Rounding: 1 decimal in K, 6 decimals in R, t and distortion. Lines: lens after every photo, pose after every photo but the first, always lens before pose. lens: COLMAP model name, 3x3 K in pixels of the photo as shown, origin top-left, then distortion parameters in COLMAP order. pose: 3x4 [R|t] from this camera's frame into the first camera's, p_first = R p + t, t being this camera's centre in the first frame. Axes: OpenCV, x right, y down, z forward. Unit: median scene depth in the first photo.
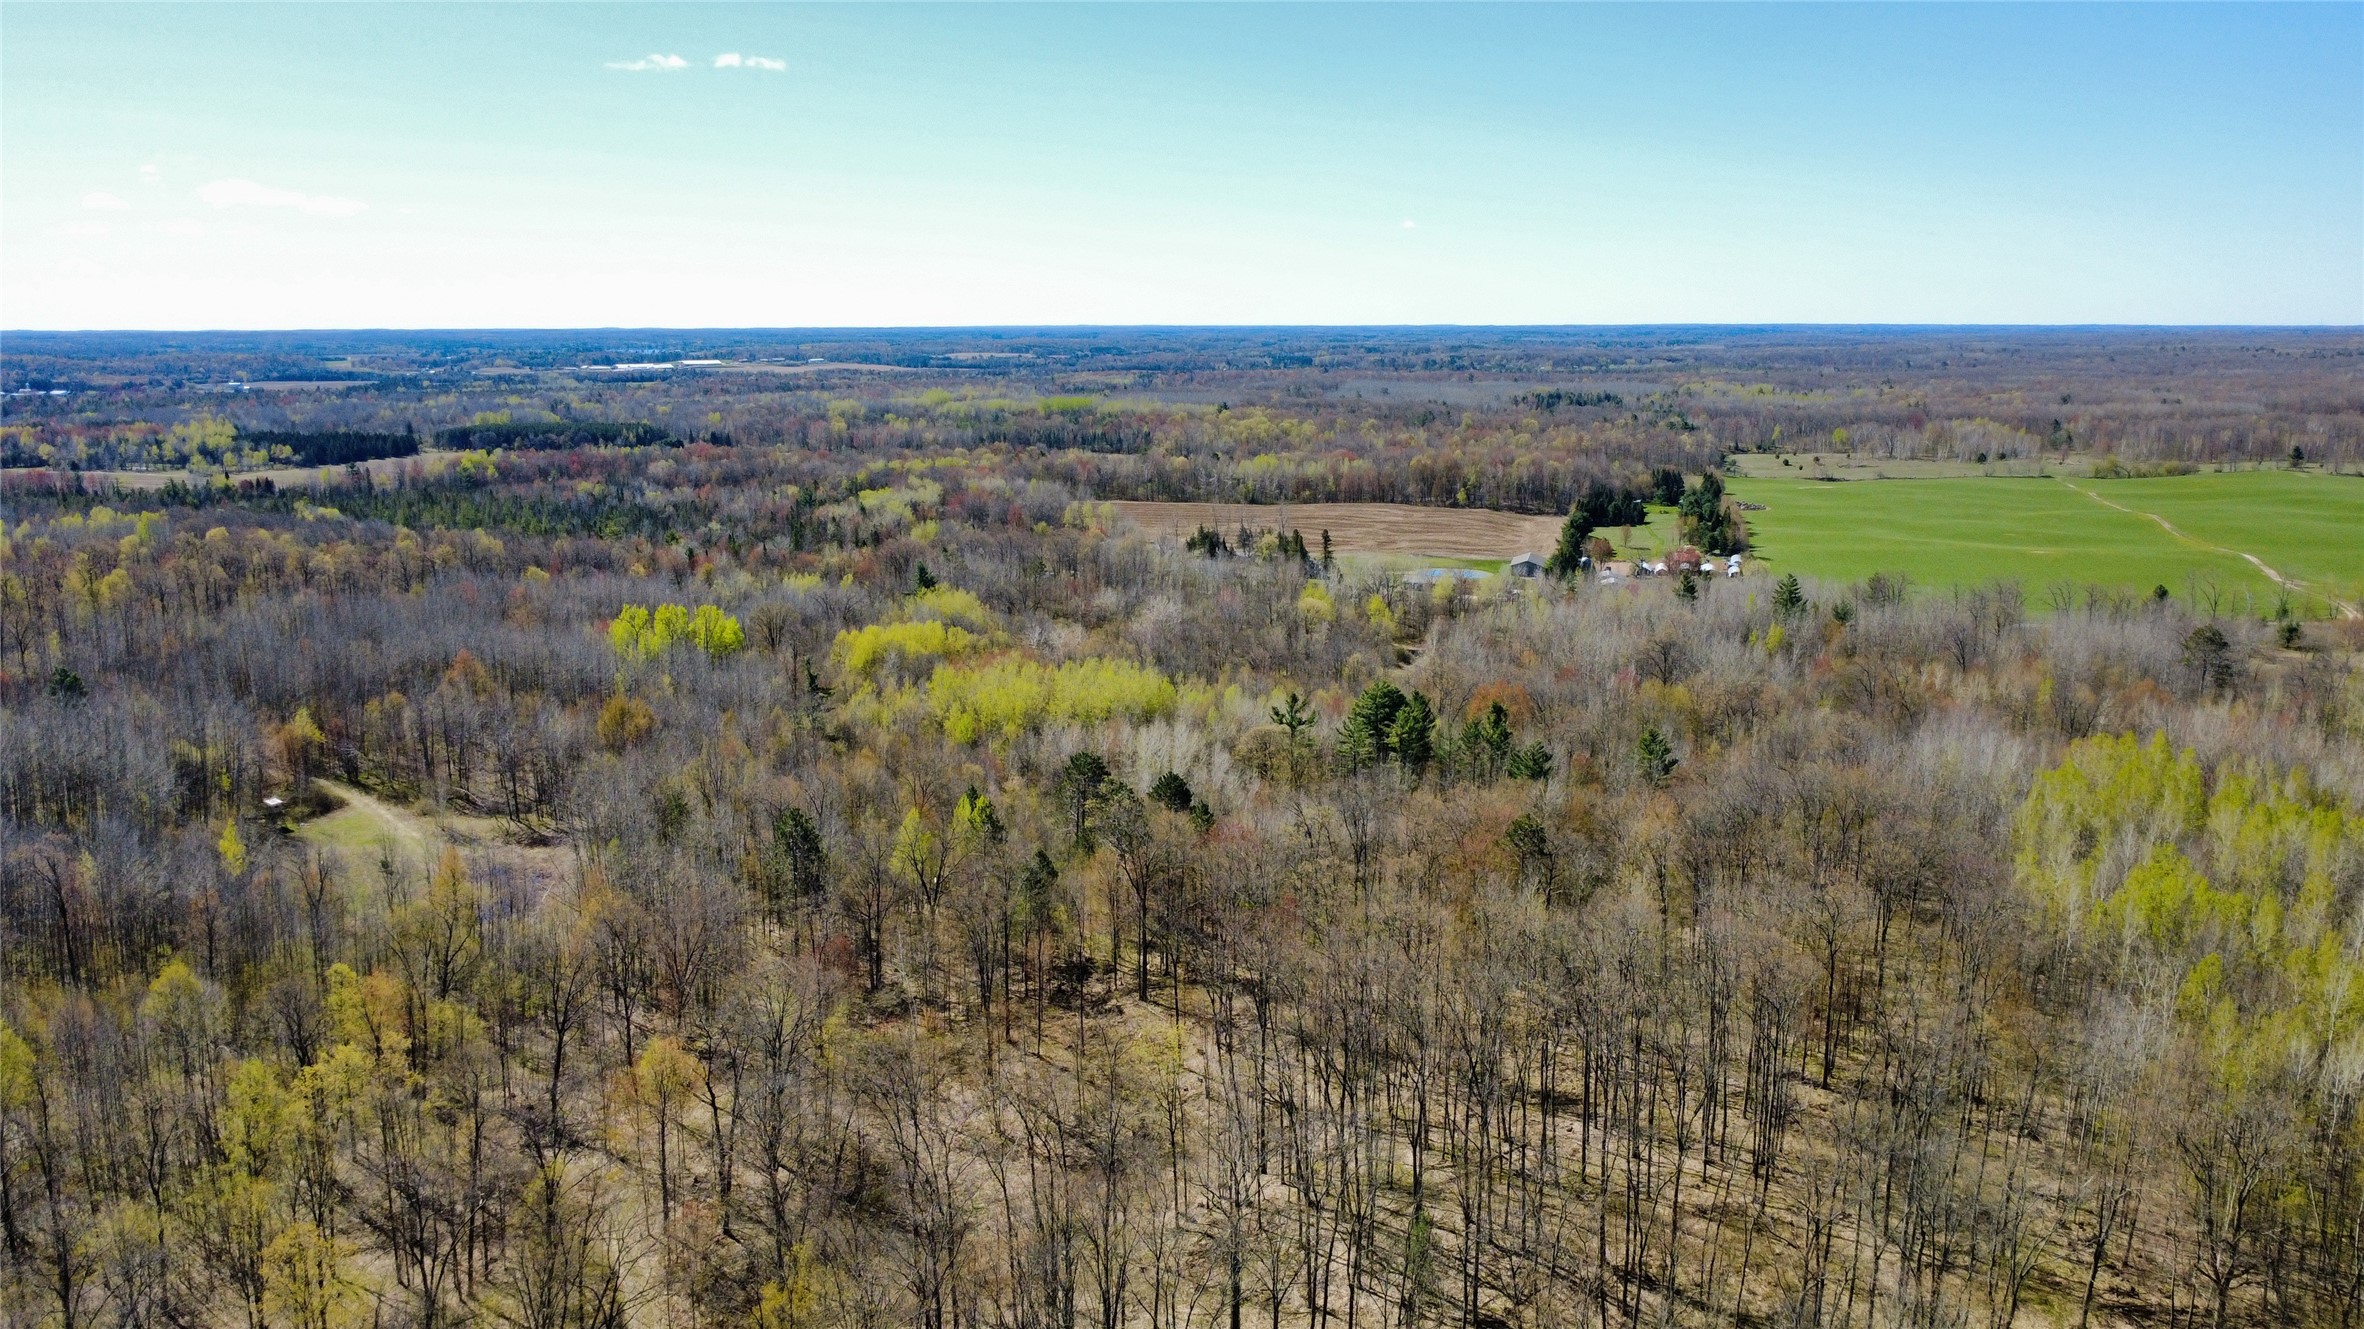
lens RADIAL K [[1716.8, 0, 1182.0], [0, 1716.8, 664.5], [0, 0, 1]] dist [-0.000077, -0.003052]
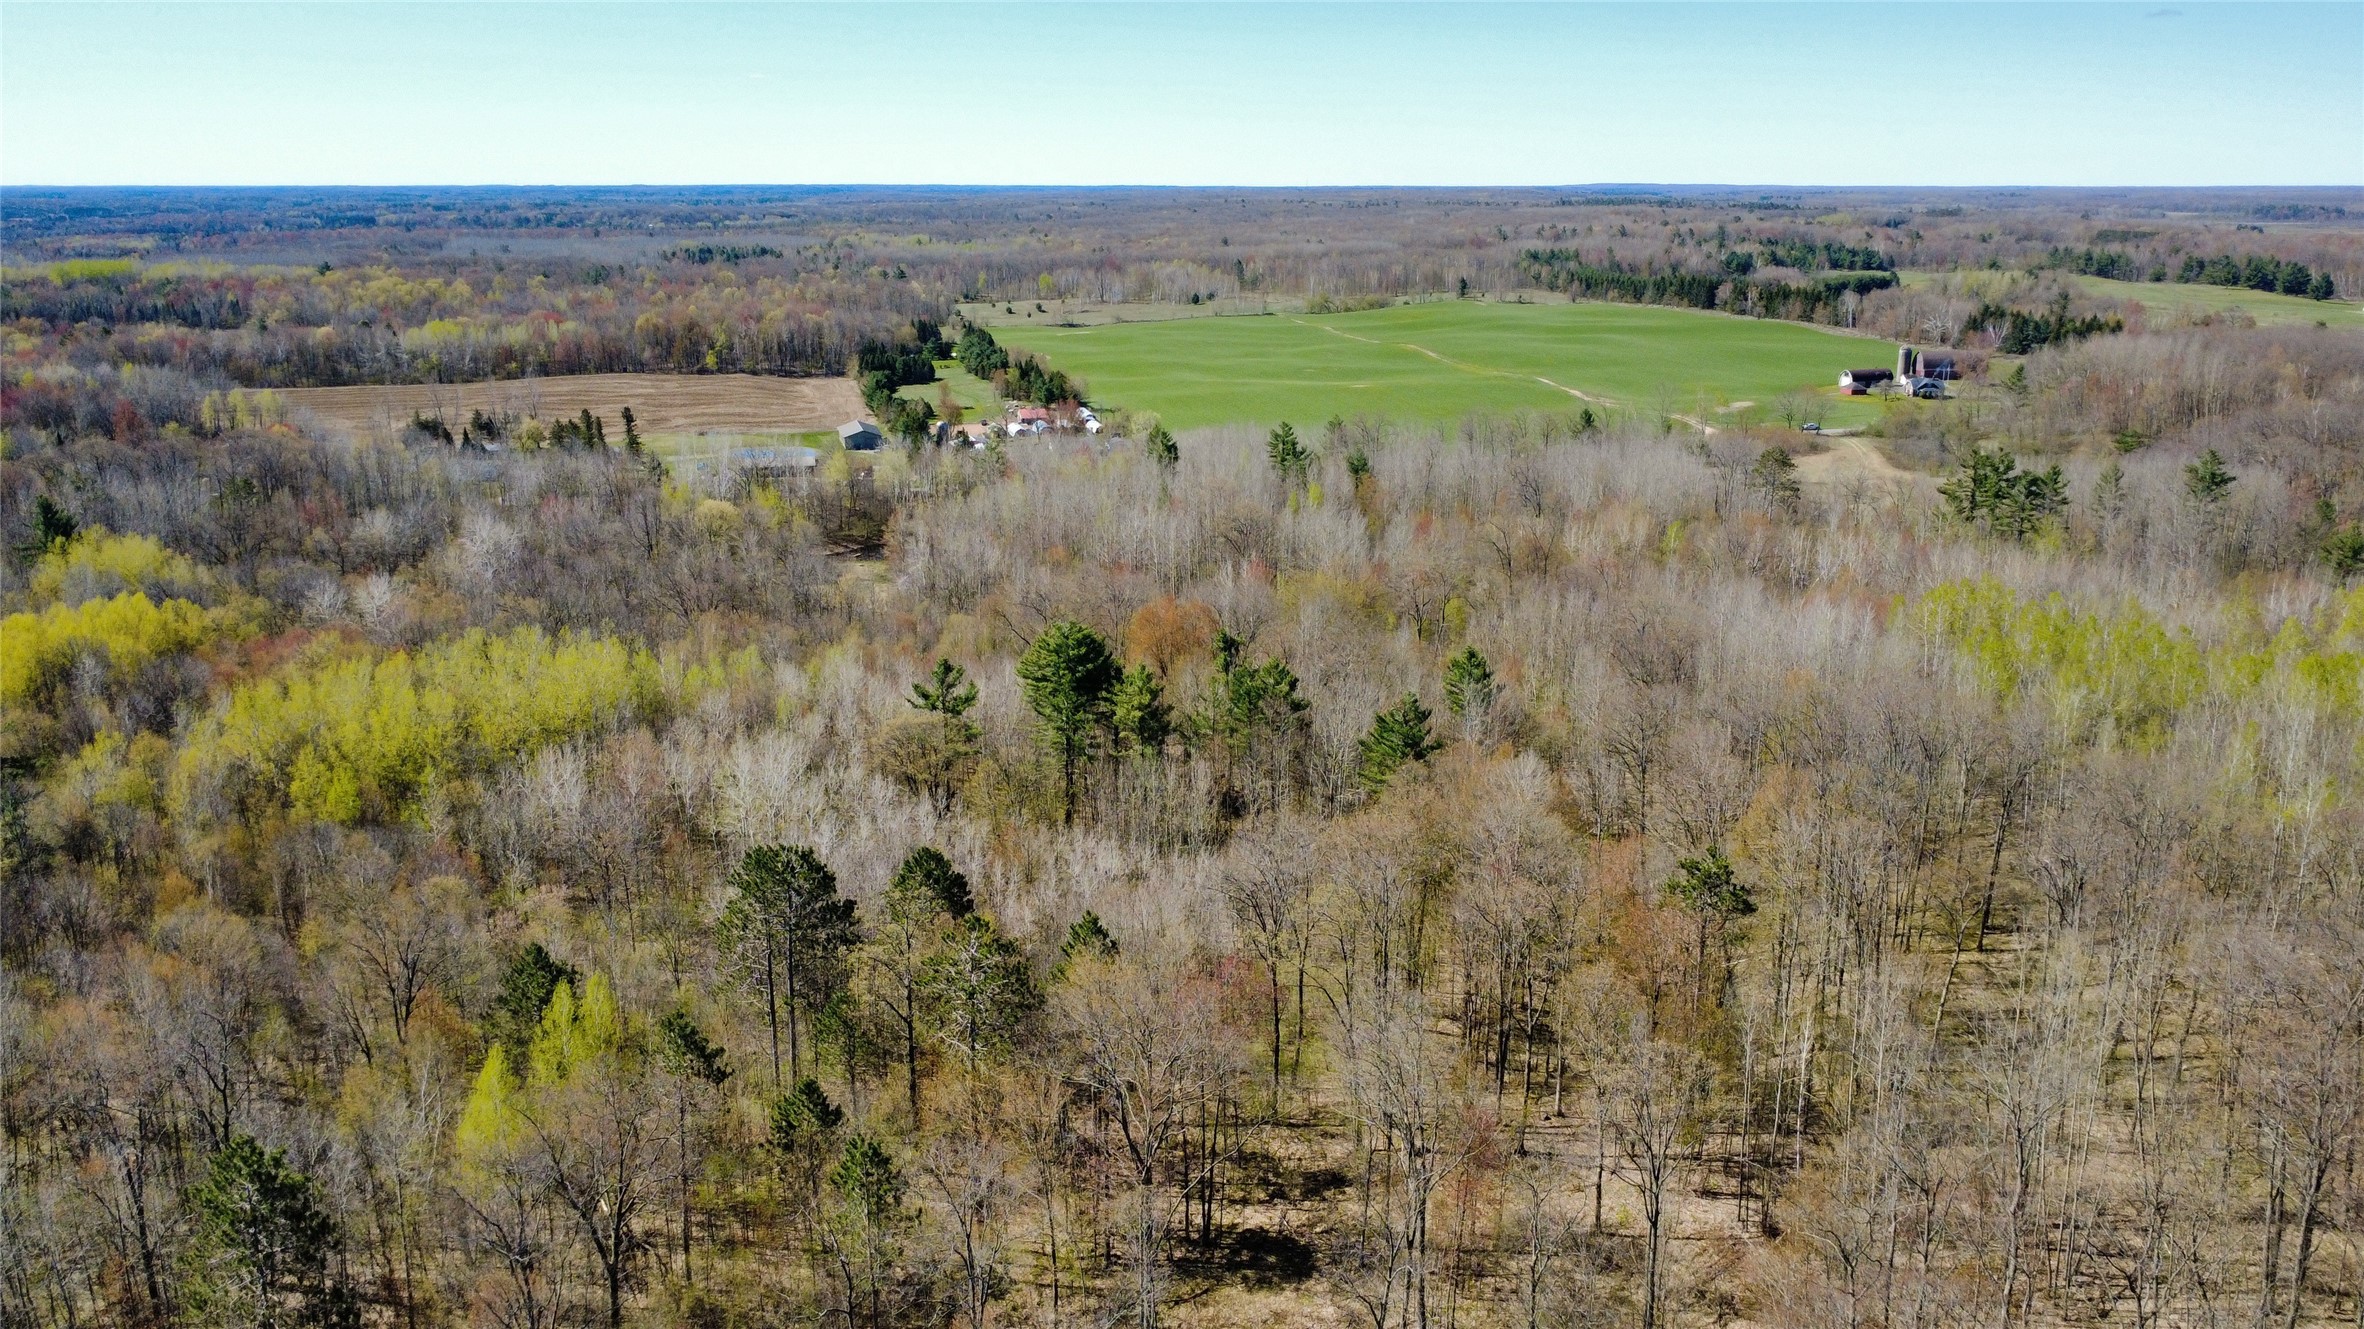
lens RADIAL K [[1716.8, 0, 1182.0], [0, 1716.8, 664.5], [0, 0, 1]] dist [-0.000077, -0.003052]
pose [[0.868797, -0.132304, 0.477167, -0.053371], [0.095379, 0.990312, 0.100923, -0.012113], [-0.485896, -0.042170, 0.872999, 0.135009]]
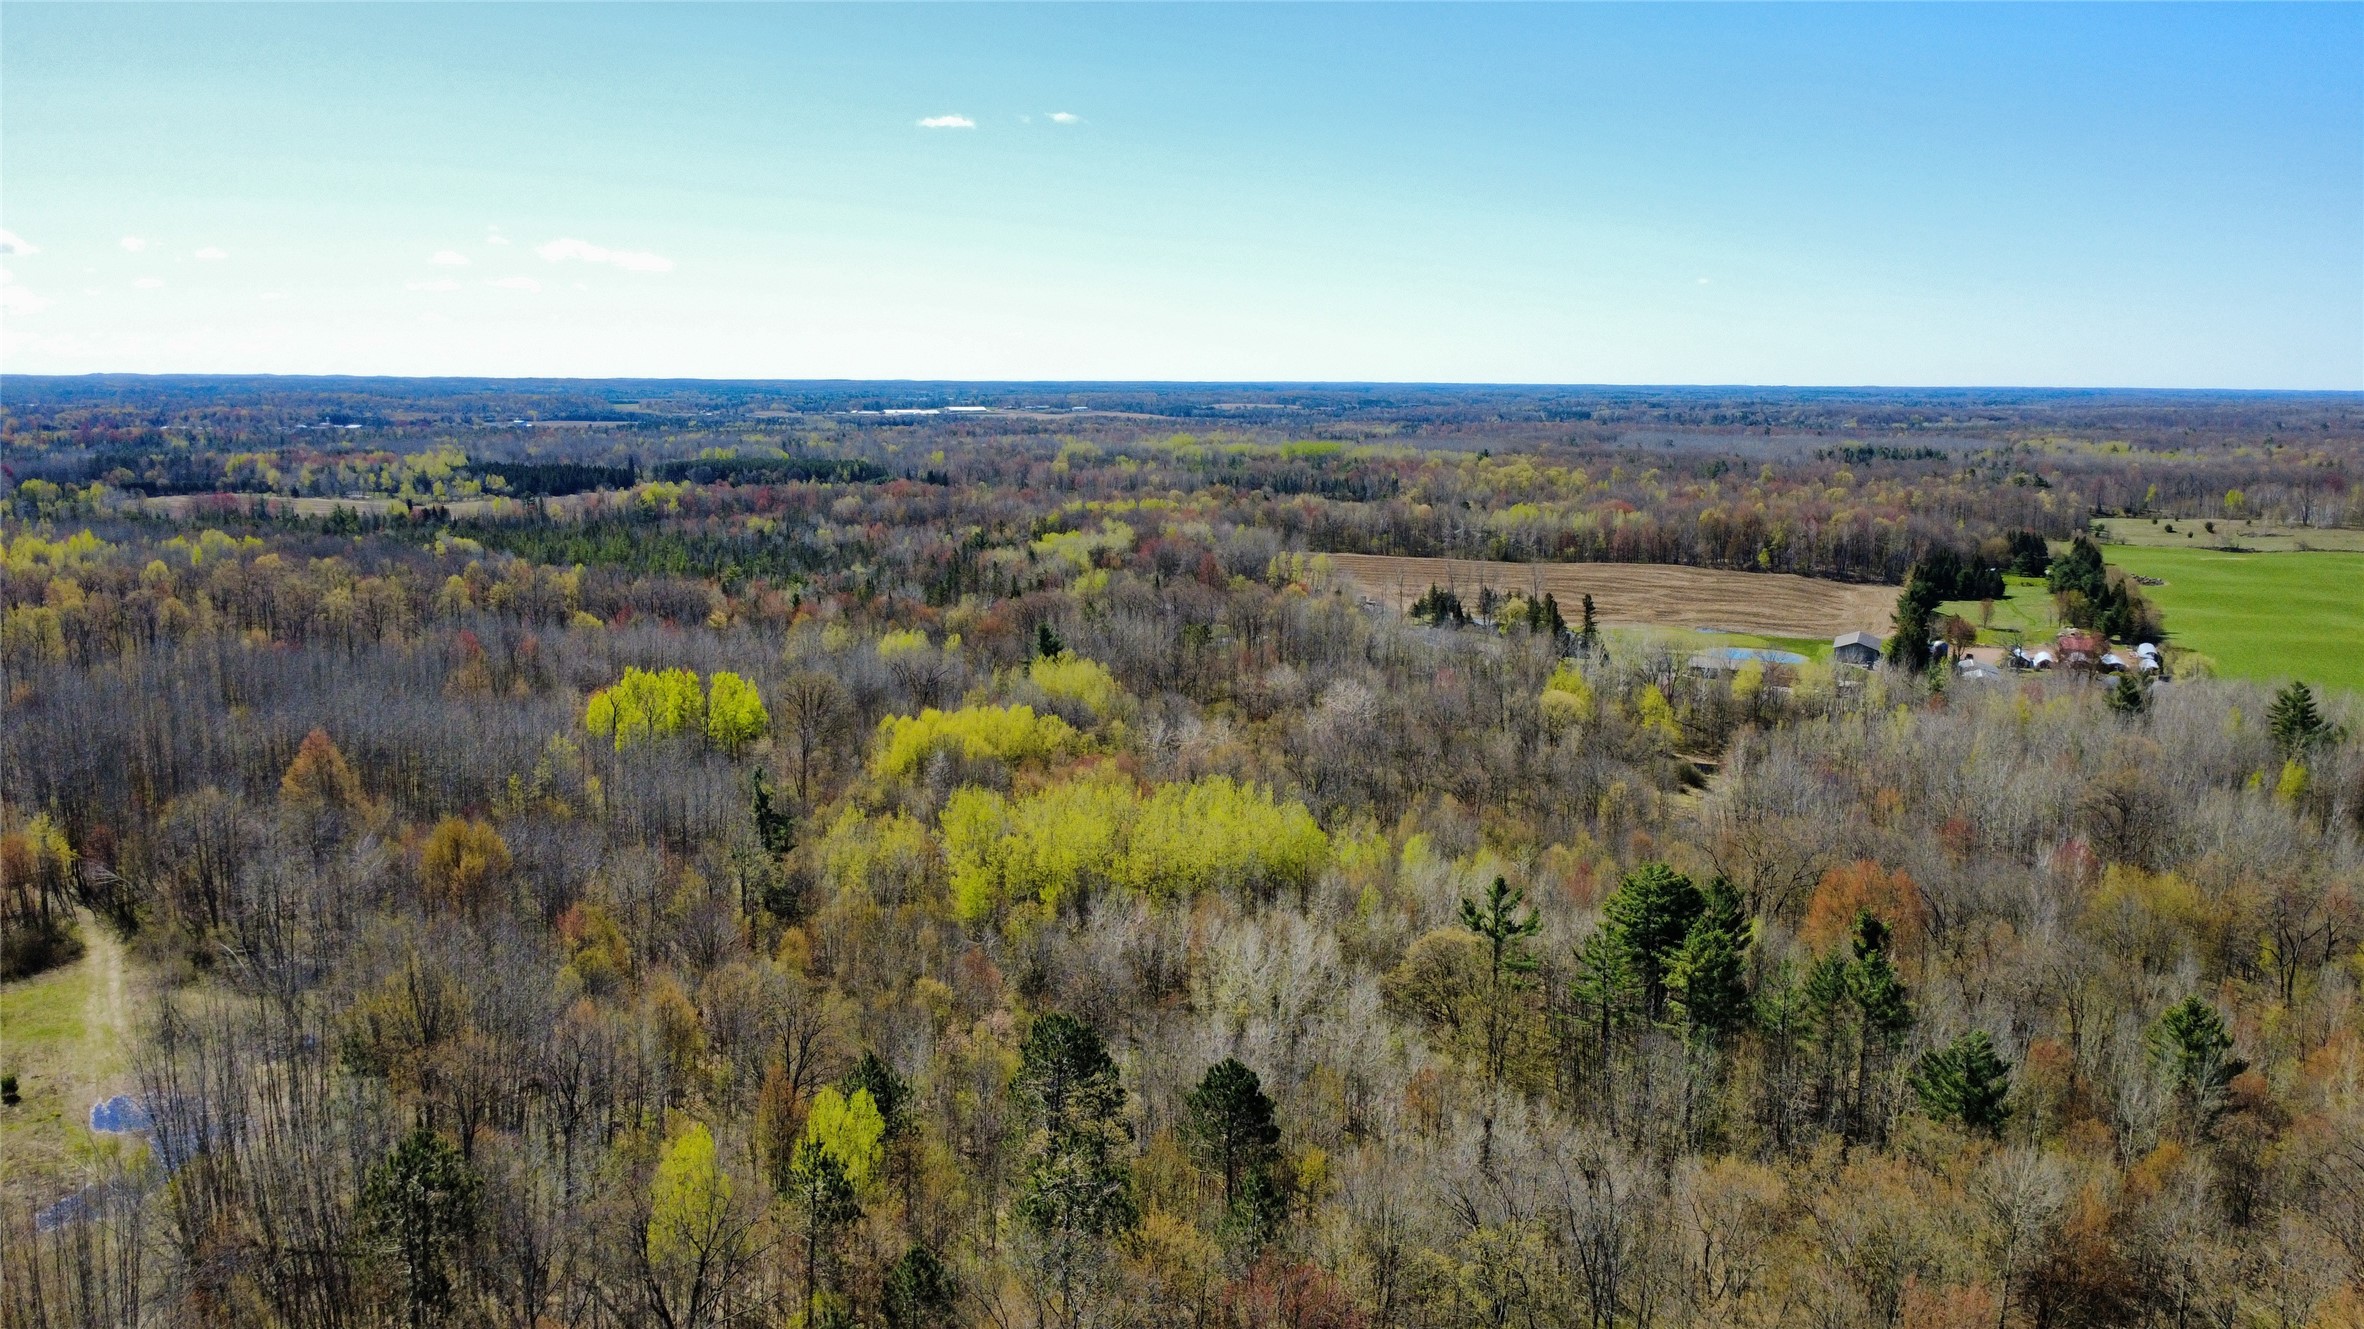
lens RADIAL K [[1716.8, 0, 1182.0], [0, 1716.8, 664.5], [0, 0, 1]] dist [-0.000077, -0.003052]
pose [[0.987461, 0.035267, -0.153873, 0.015017], [-0.040188, 0.998772, -0.028984, -0.011242], [0.152662, 0.034805, 0.987665, 0.136226]]
